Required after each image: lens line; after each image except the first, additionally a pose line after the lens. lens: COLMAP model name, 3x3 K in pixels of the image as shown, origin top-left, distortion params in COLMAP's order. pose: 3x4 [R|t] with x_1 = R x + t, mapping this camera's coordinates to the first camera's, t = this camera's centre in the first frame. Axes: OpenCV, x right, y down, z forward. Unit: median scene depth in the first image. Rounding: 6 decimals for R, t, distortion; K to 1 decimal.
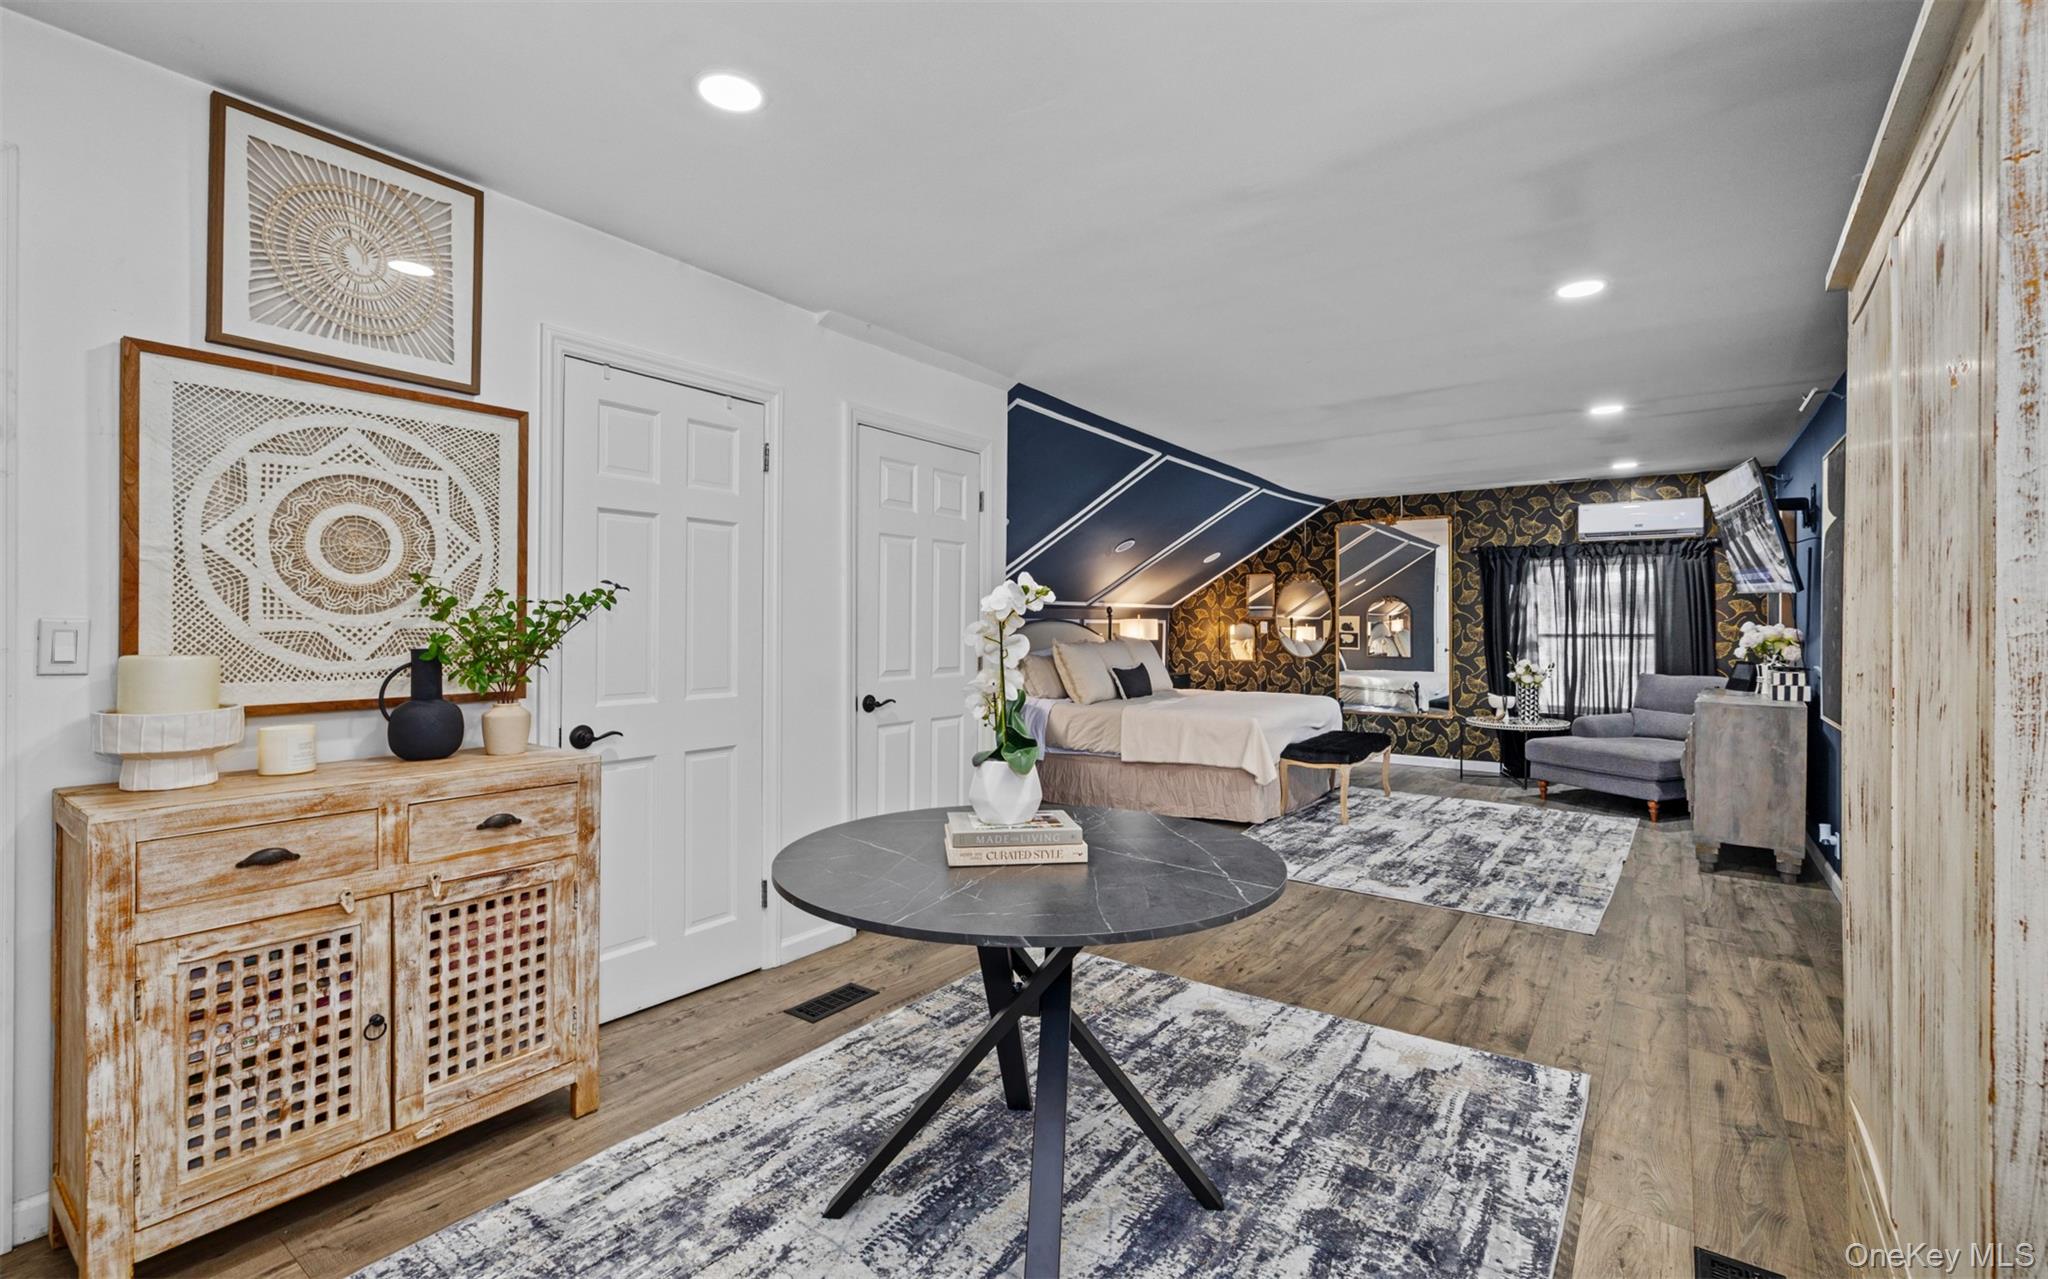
lens RADIAL K [[884.7, 0, 1023.9], [0, 884.7, 630.6], [0, 0, 1]] dist [-0.001195, -0.000239]
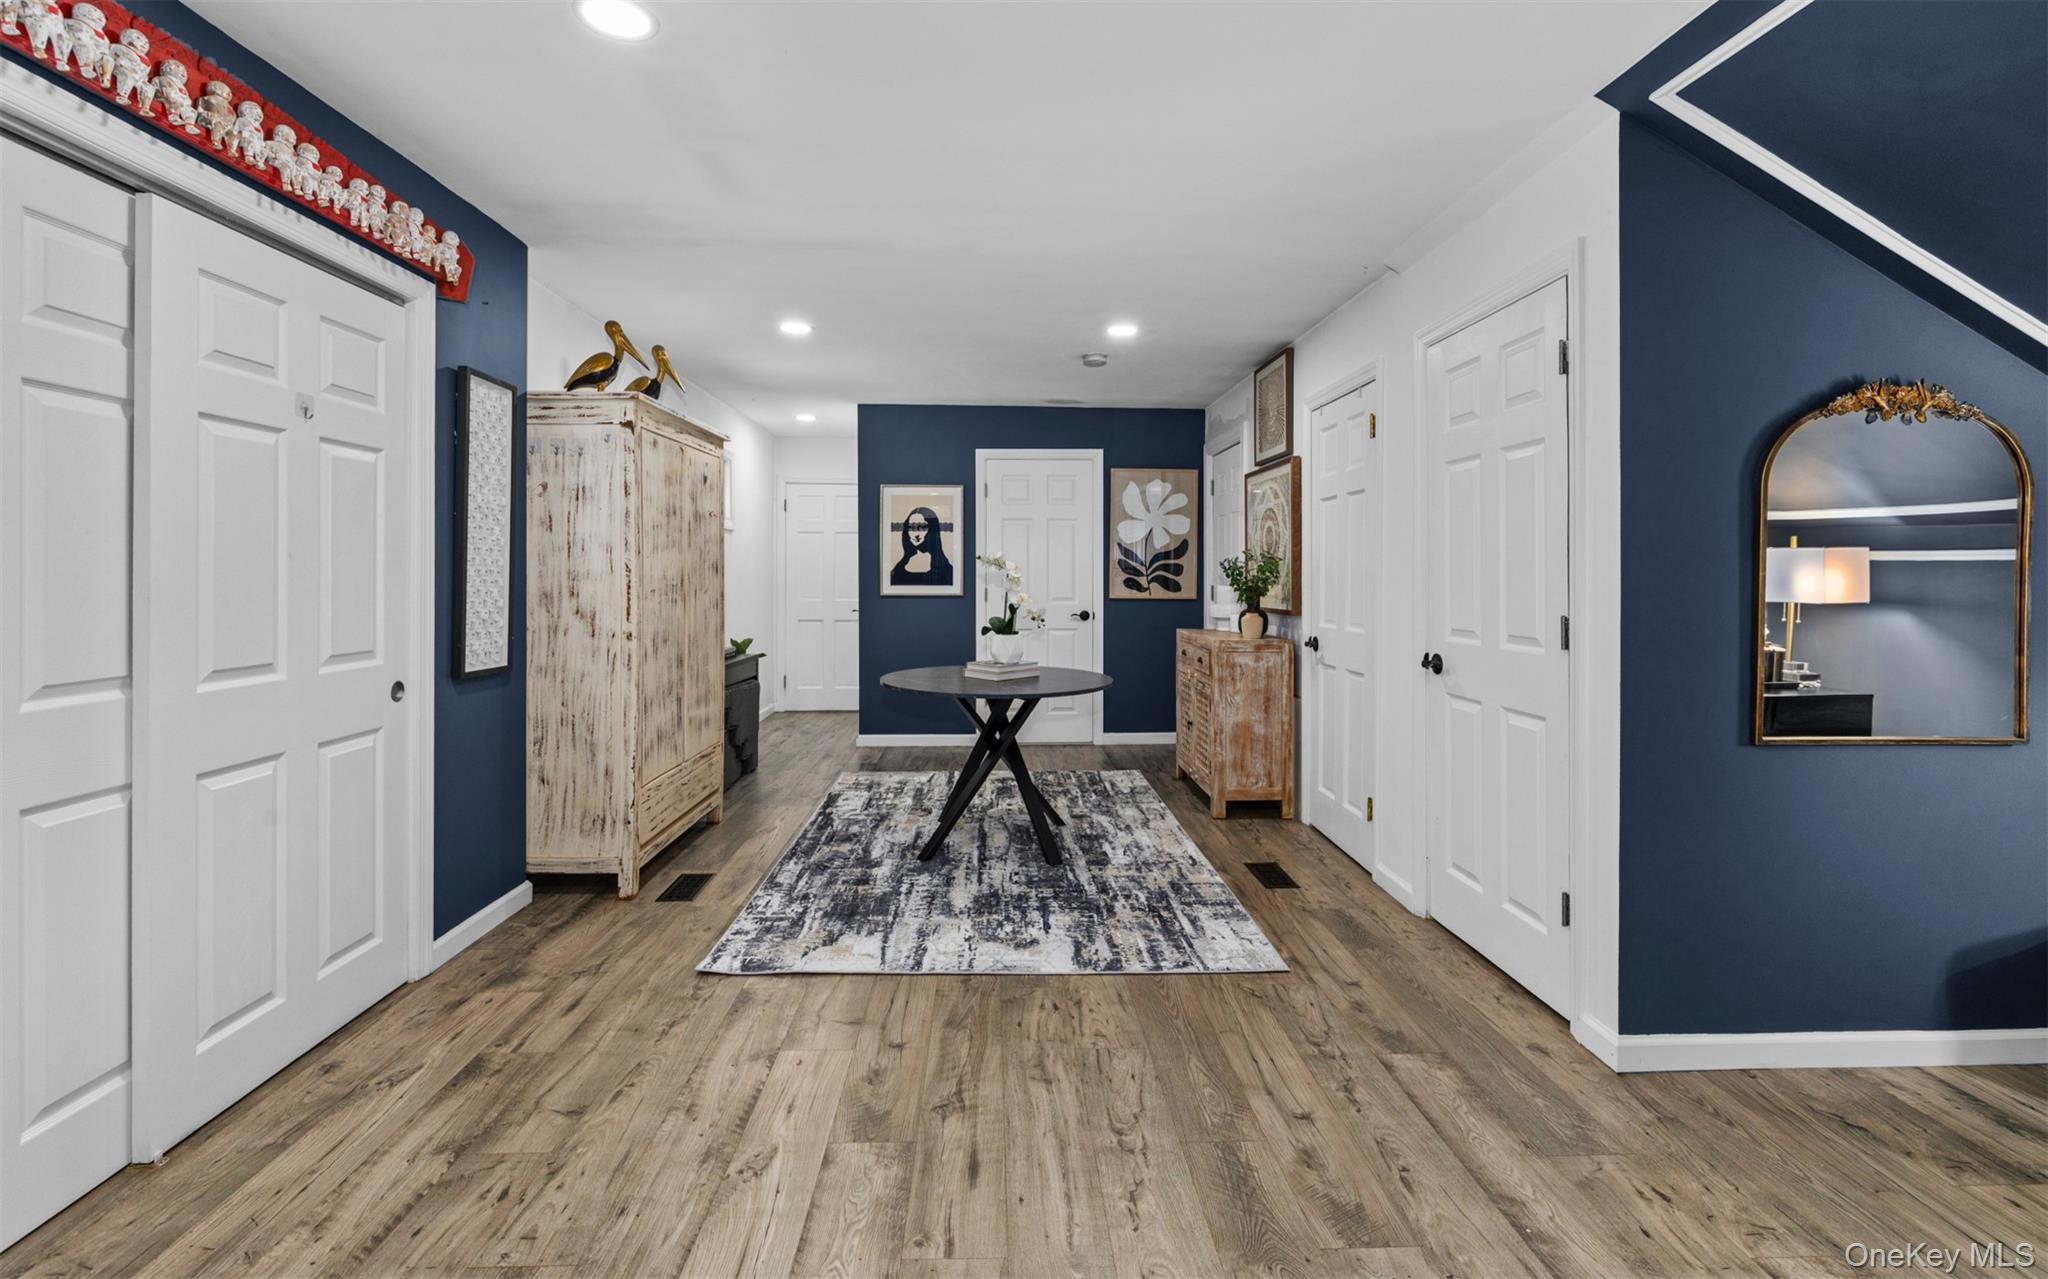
lens RADIAL K [[884.7, 0, 1022.7], [0, 884.7, 570.5], [0, 0, 1]] dist [-0.001195, -0.000239]
pose [[-0.783278, -0.009276, -0.621602, 0.999338], [-0.009560, 0.999950, -0.002875, -0.002695], [0.621598, 0.003690, -0.783328, 2.097760]]
